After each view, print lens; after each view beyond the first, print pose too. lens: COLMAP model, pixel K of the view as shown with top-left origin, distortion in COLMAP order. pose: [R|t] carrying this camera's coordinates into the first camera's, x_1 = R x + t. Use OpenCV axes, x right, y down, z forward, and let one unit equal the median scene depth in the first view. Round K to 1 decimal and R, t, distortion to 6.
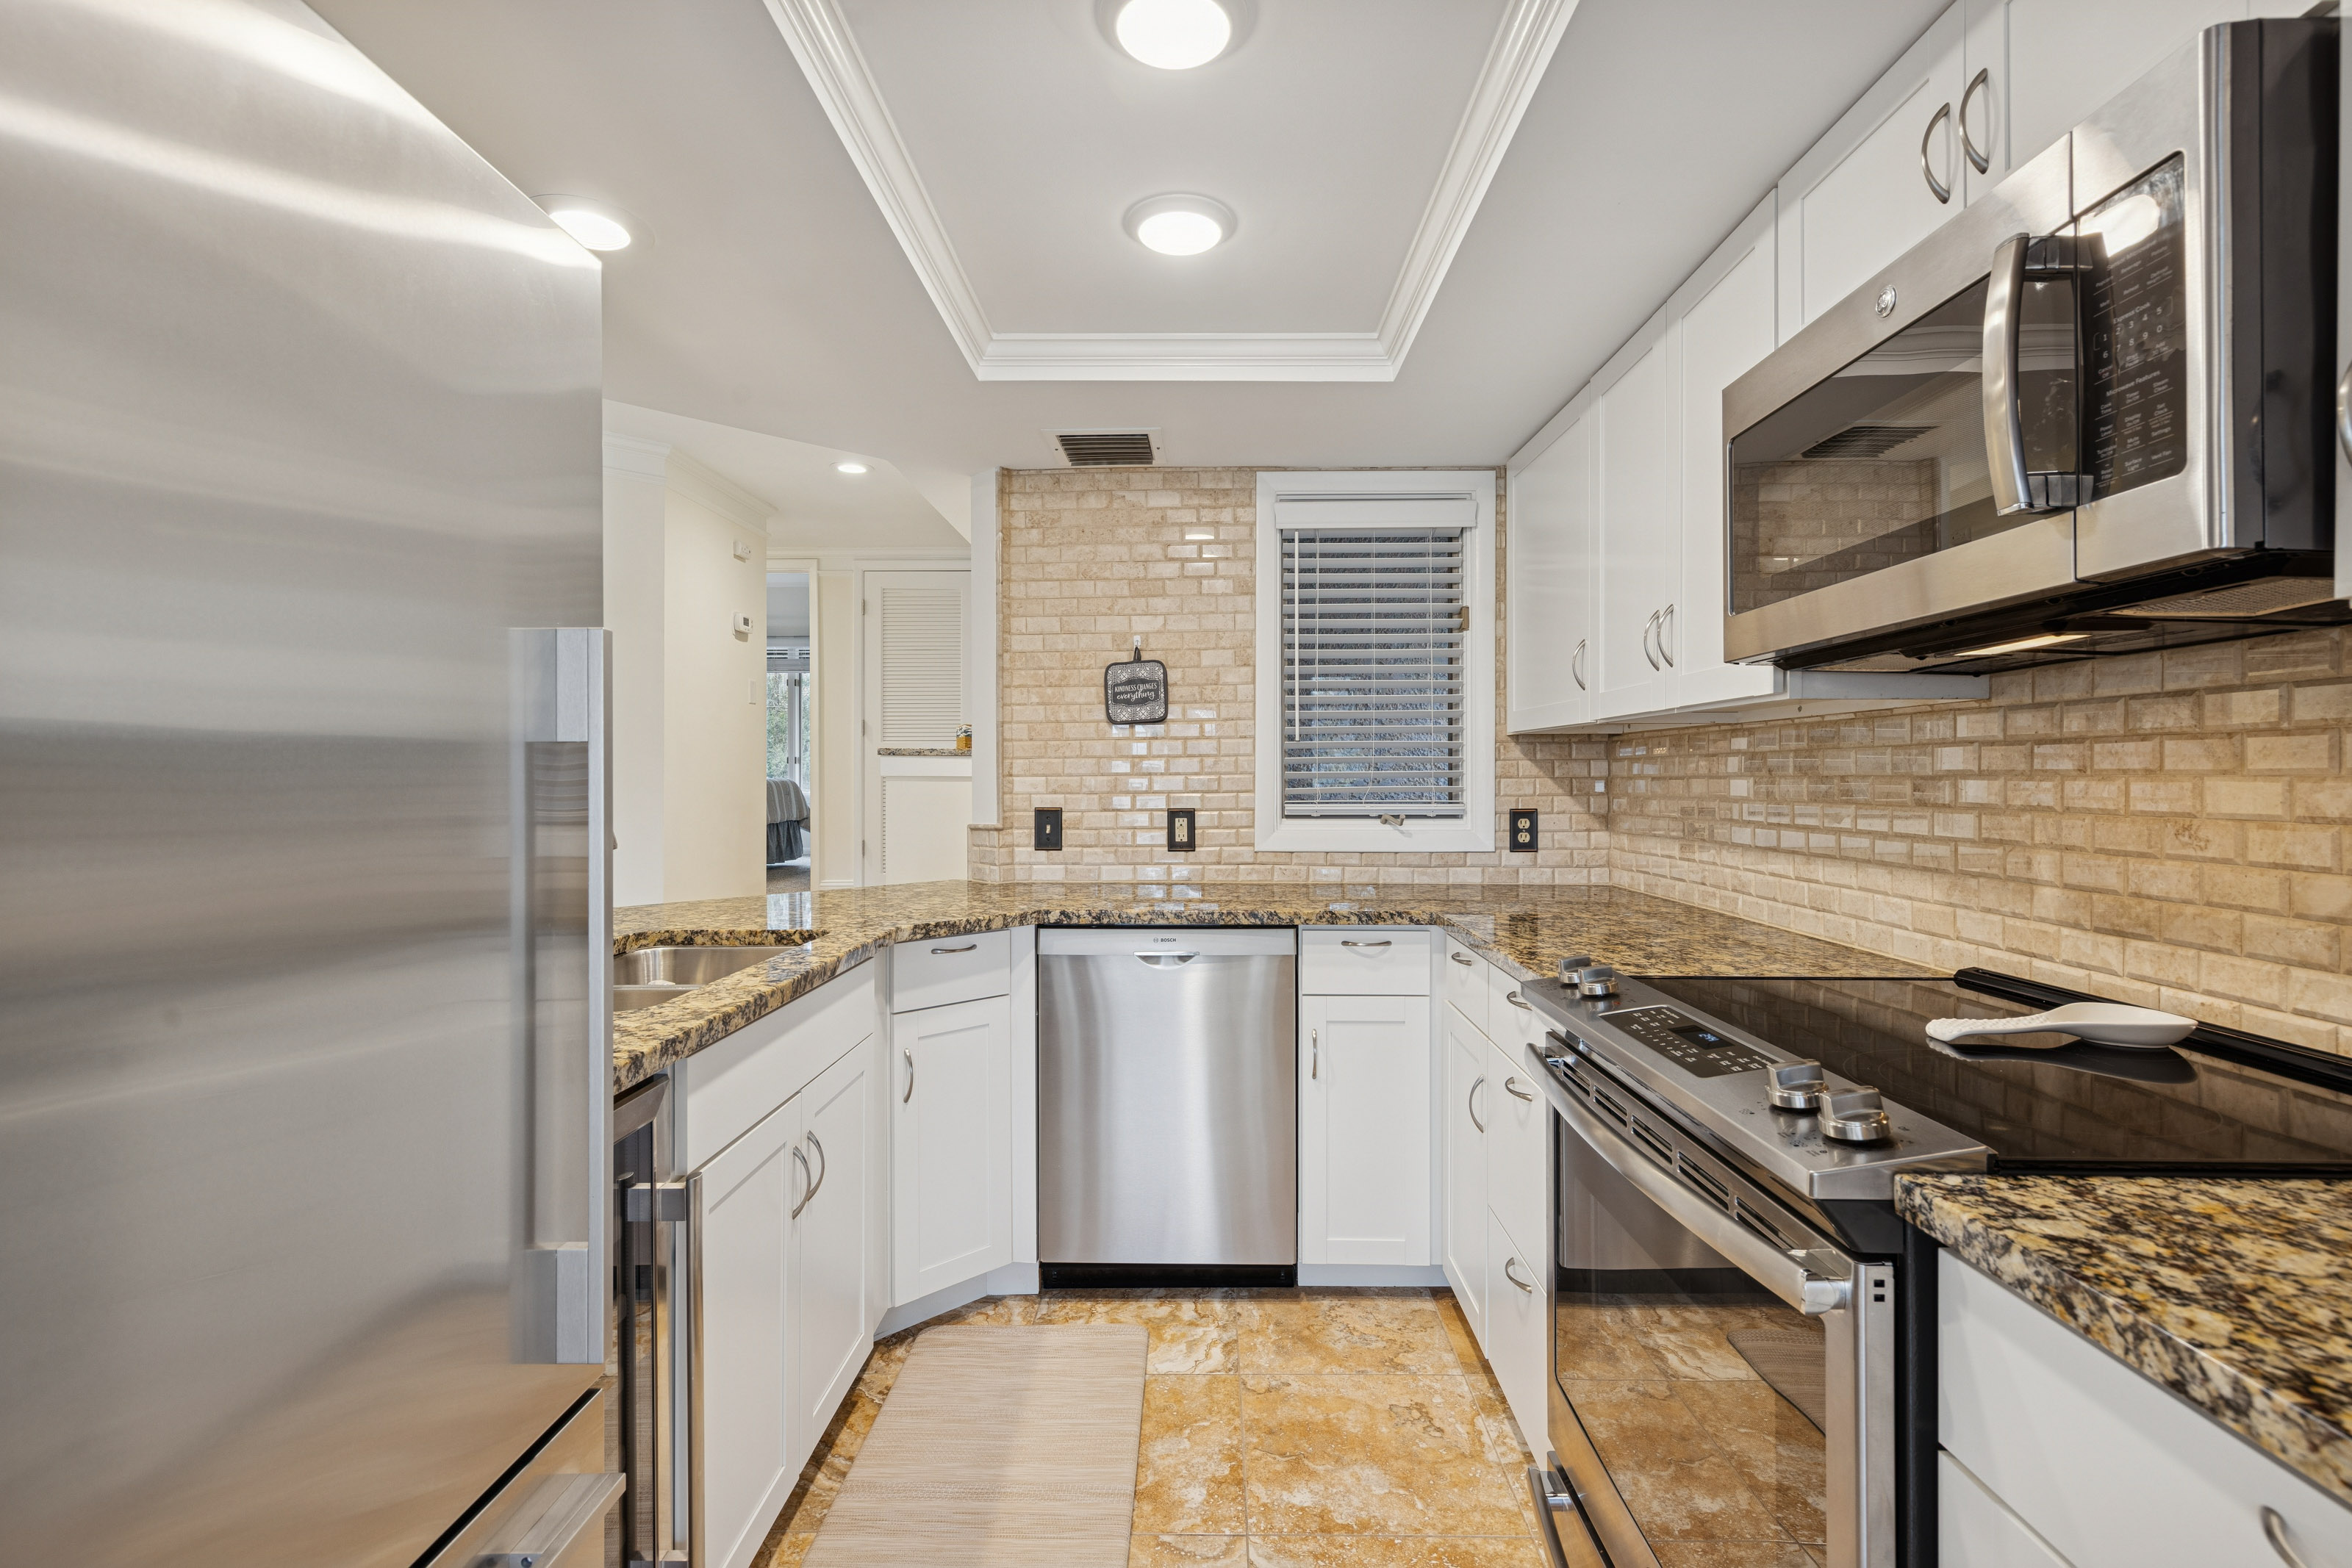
lens RADIAL K [[1043.4, 0, 1191.9], [0, 1043.4, 775.5], [0, 0, 1]] dist [0.000378, 0.000626]
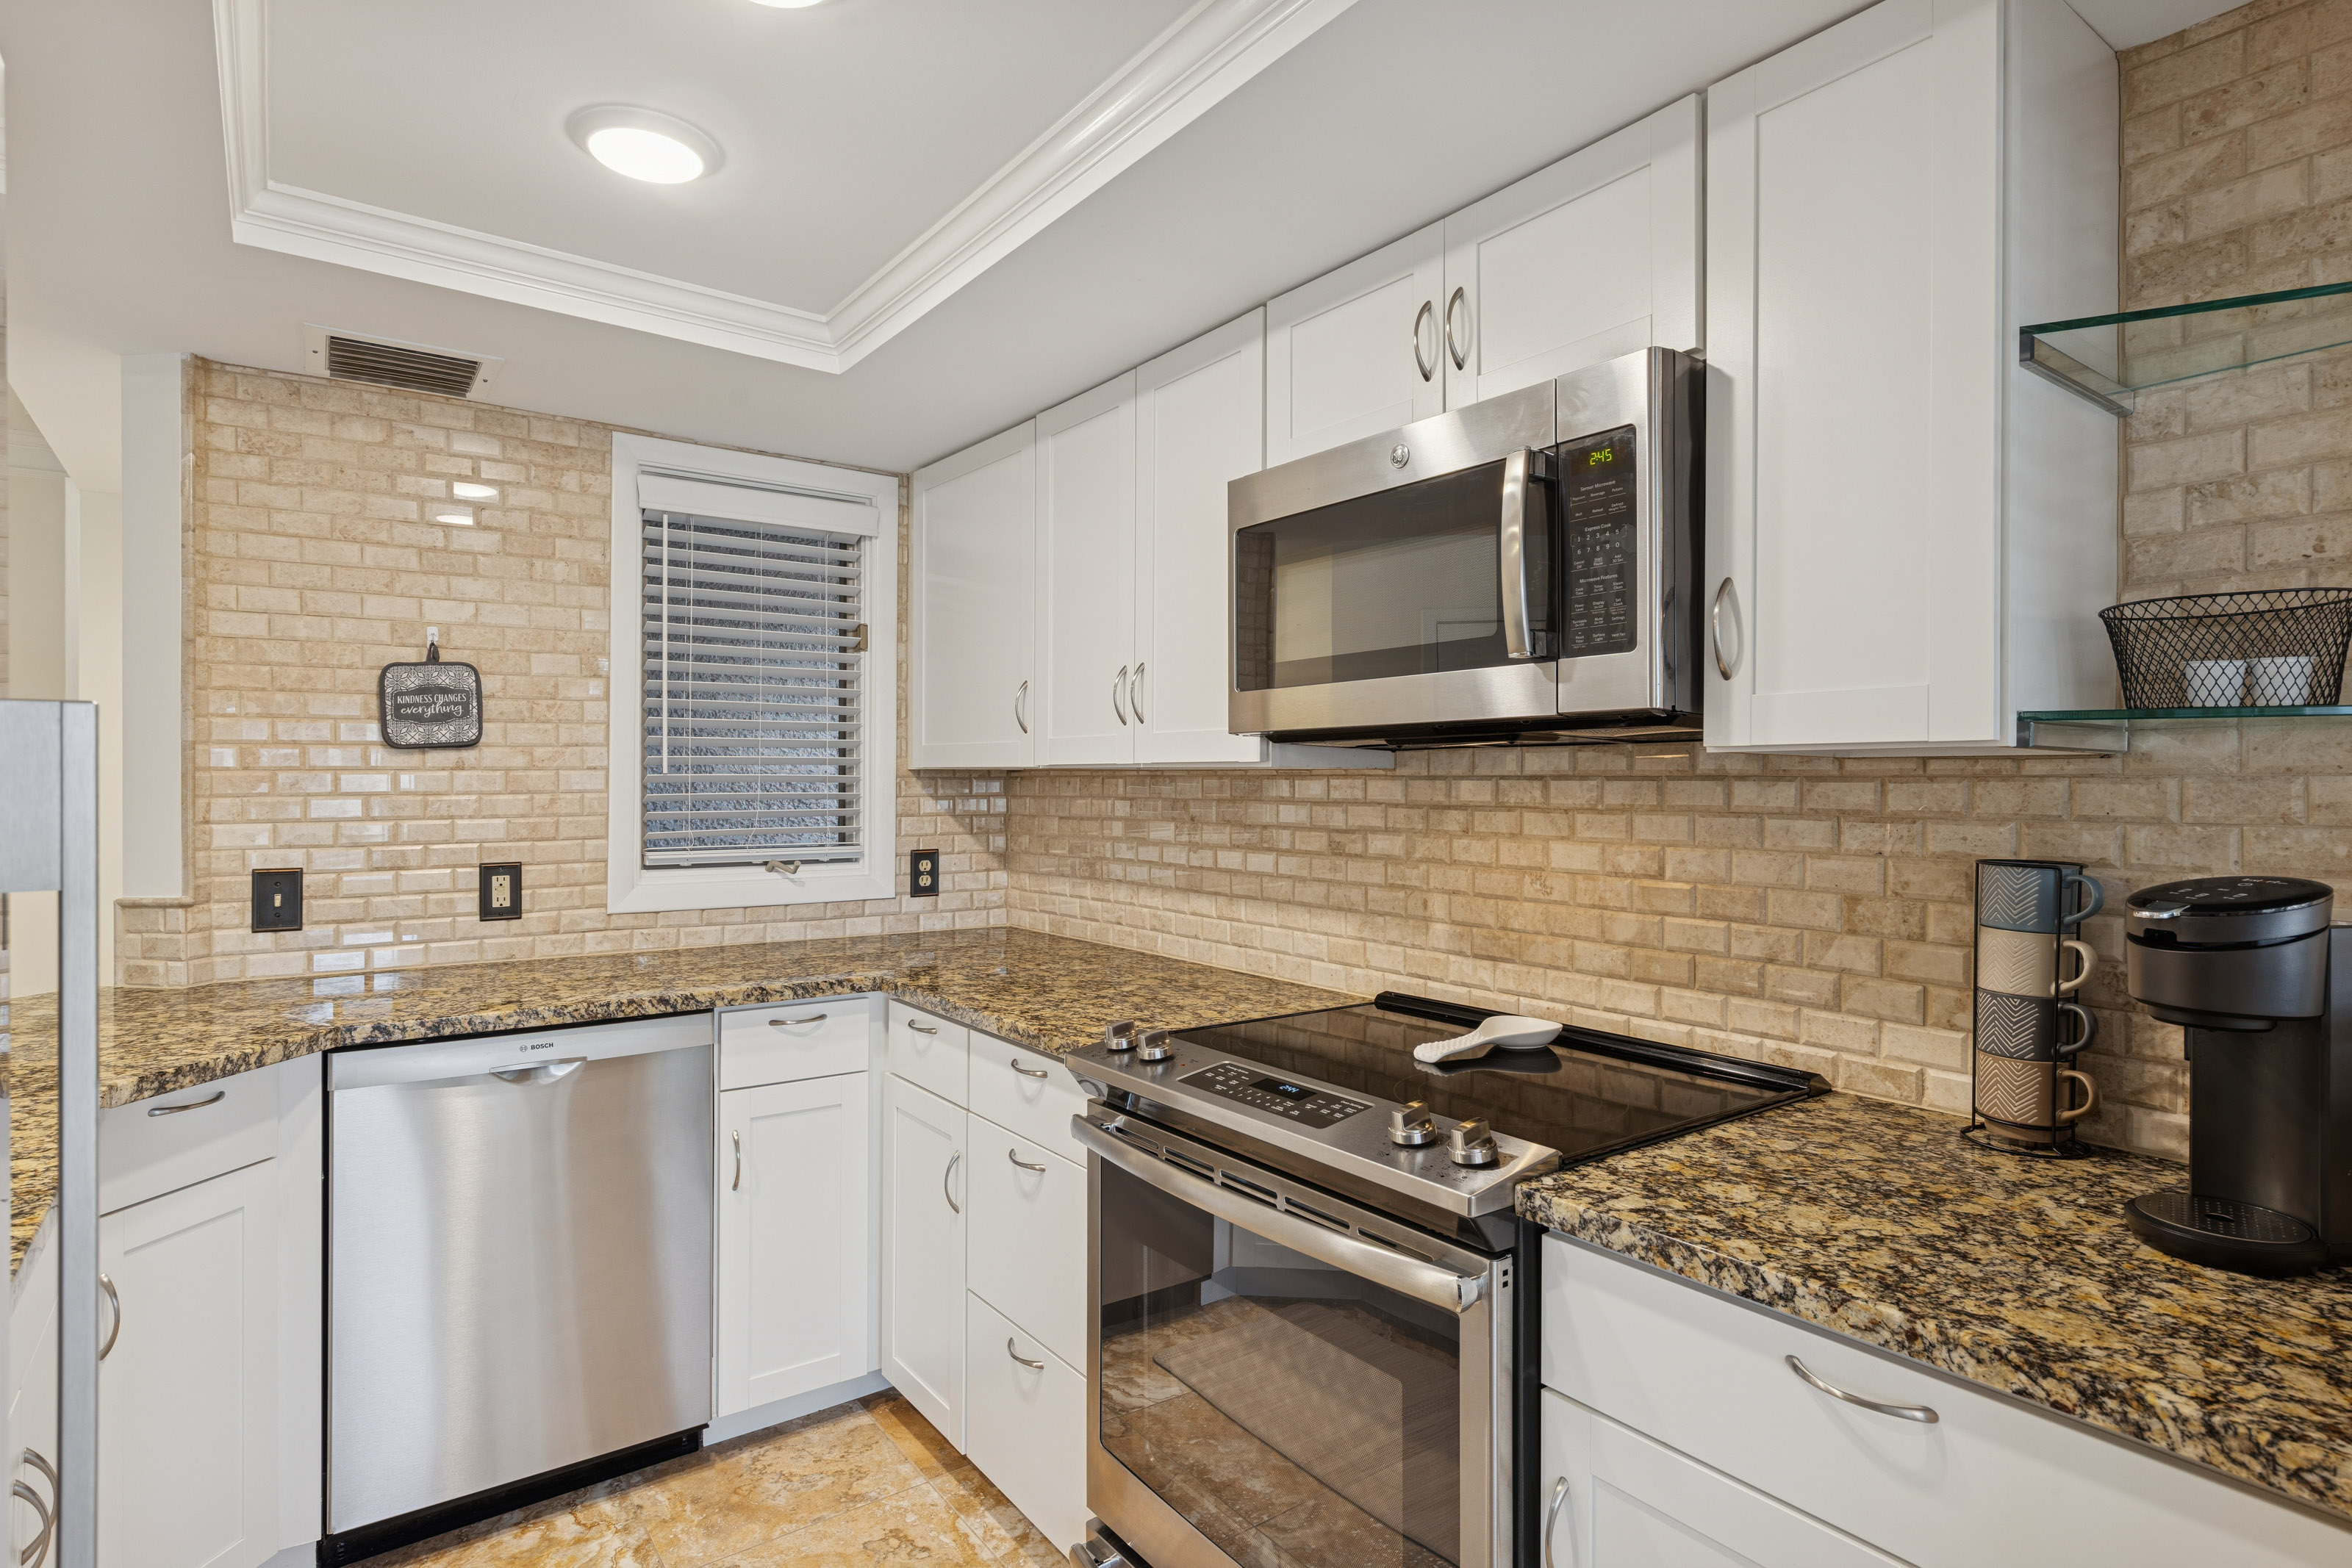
lens RADIAL K [[1204.9, 0, 1172.9], [0, 1204.9, 778.0], [0, 0, 1]] dist [0.003504, 0.000913]
pose [[0.797319, 0.005413, 0.603534, -0.206991], [-0.005459, 0.999984, -0.001758, -0.042201], [-0.603533, -0.001893, 0.797336, 0.026005]]
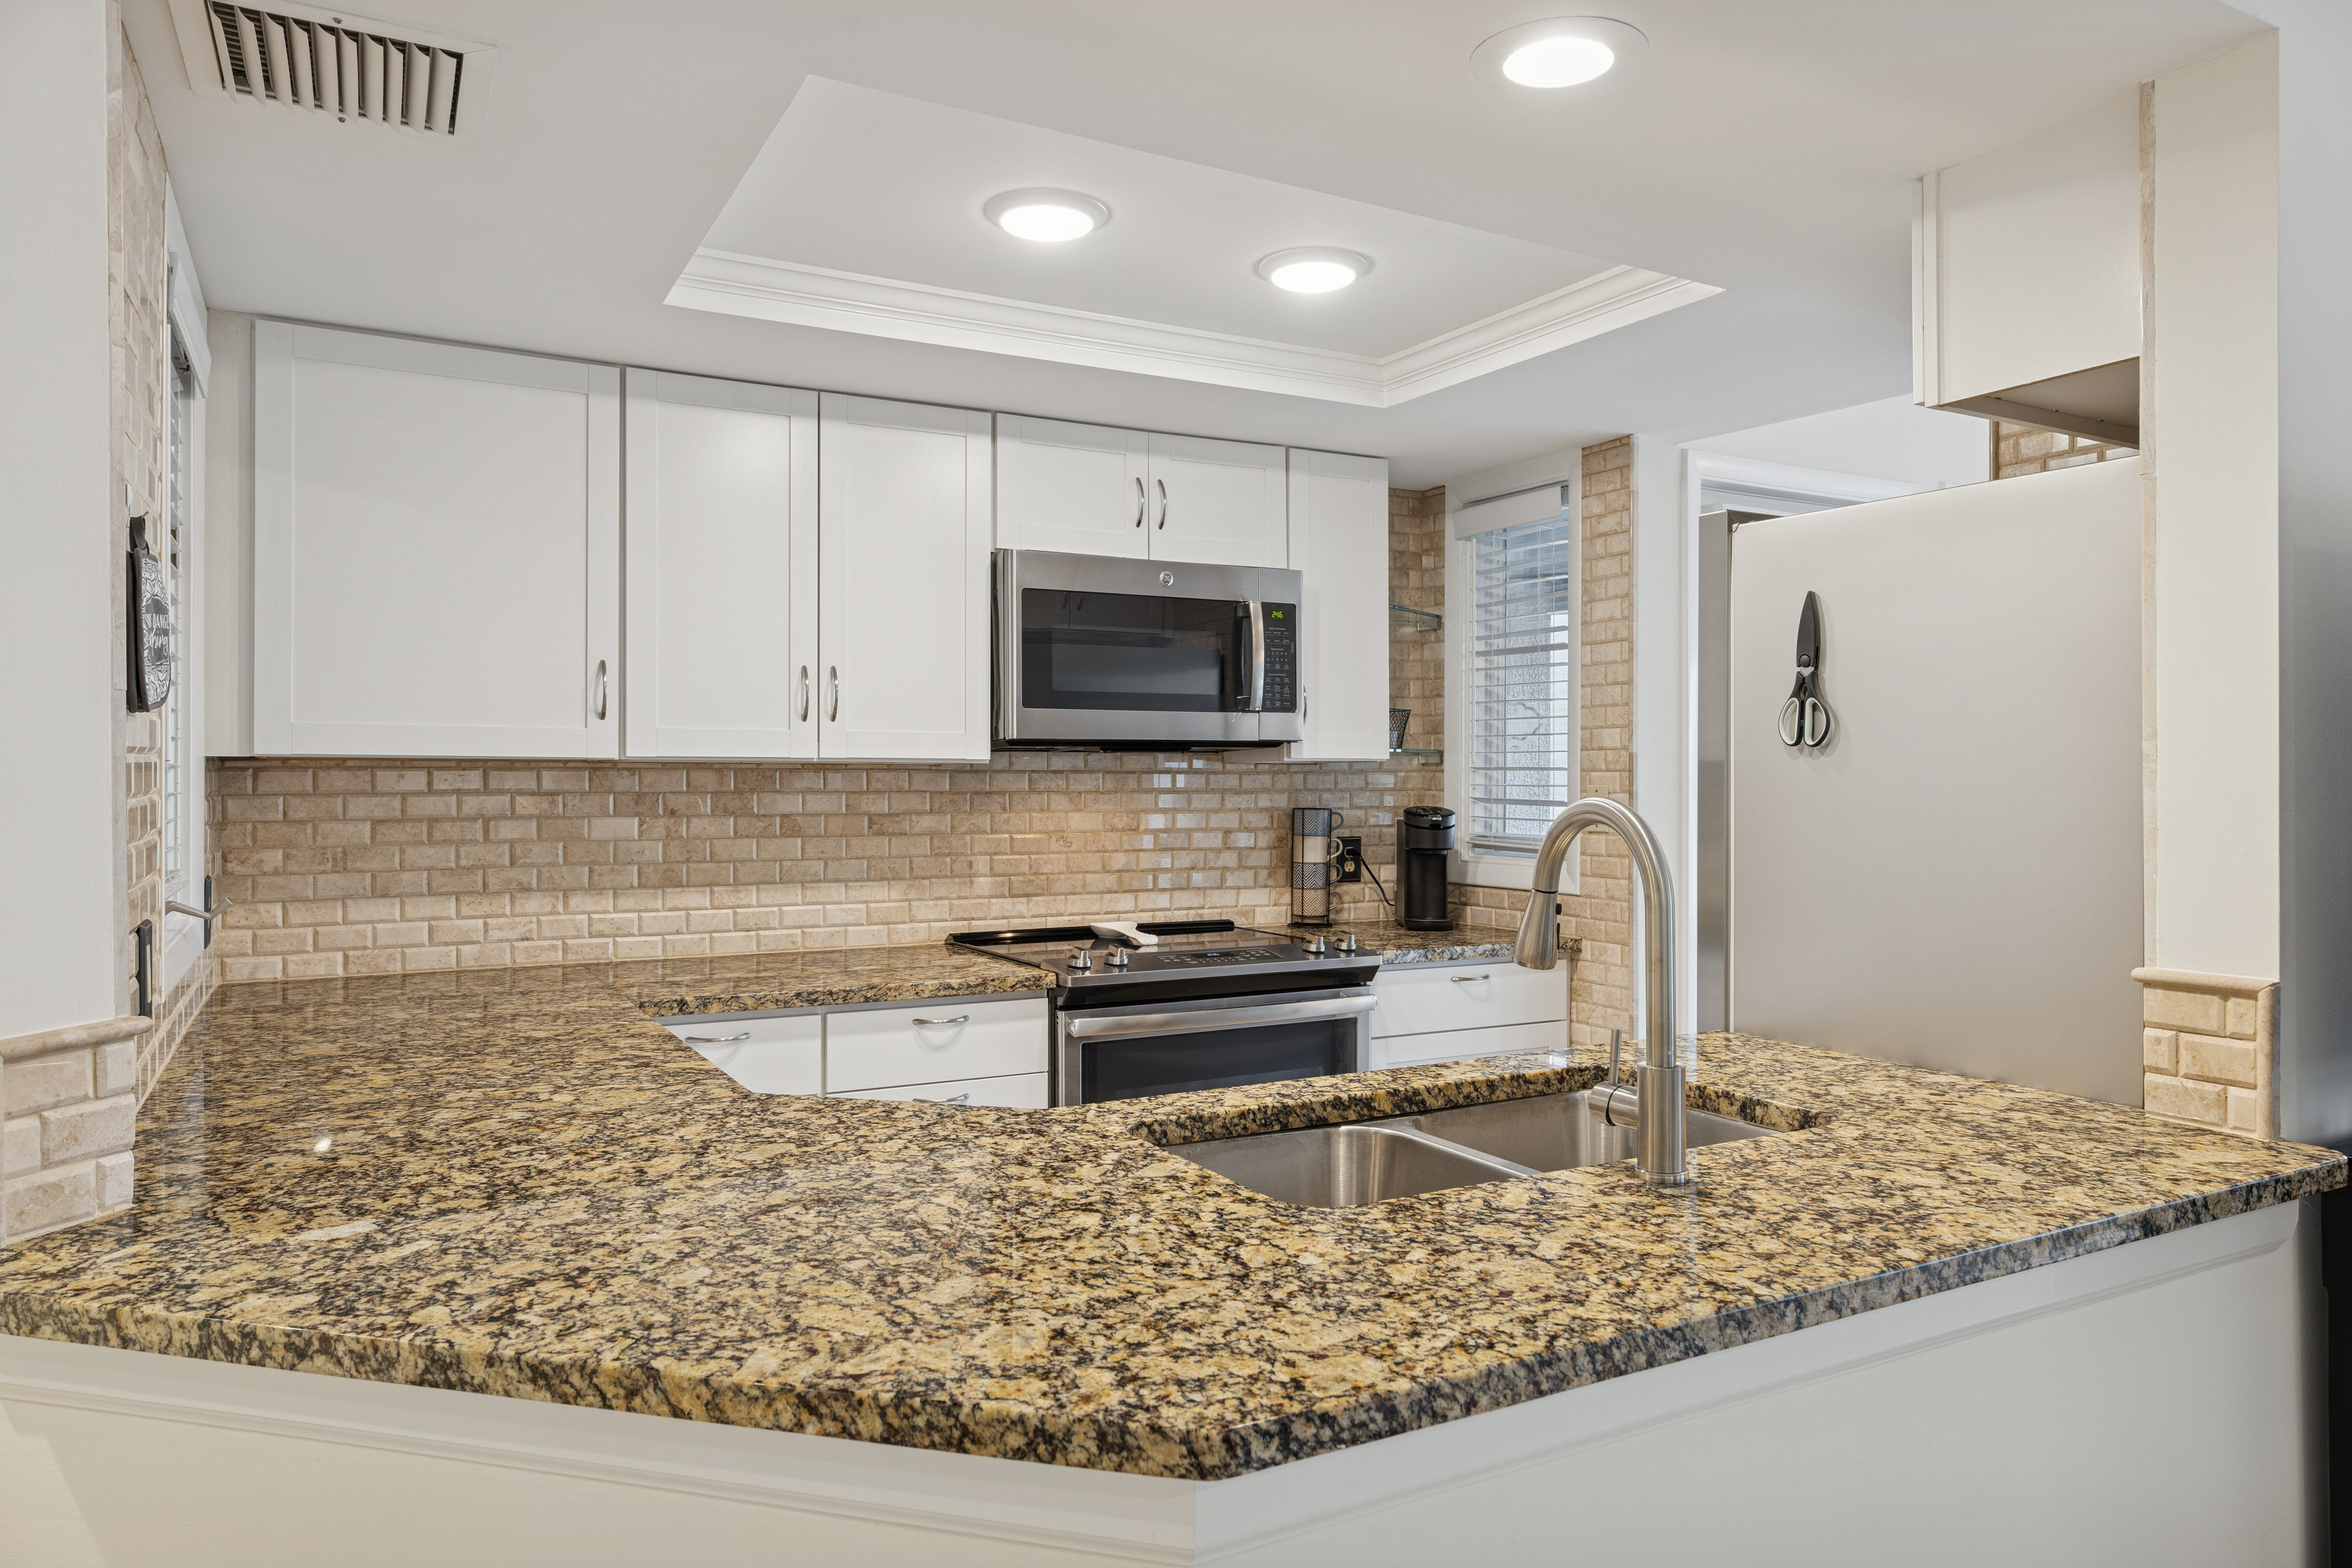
lens RADIAL K [[1524.0, 0, 1190.3], [0, 1524.0, 786.2], [0, 0, 1]] dist [0.013485, -0.002810]
pose [[-0.492971, -0.001139, 0.870045, -1.031414], [-0.001668, 0.999999, 0.000364, -0.030076], [-0.870044, -0.001272, -0.492972, 1.298193]]
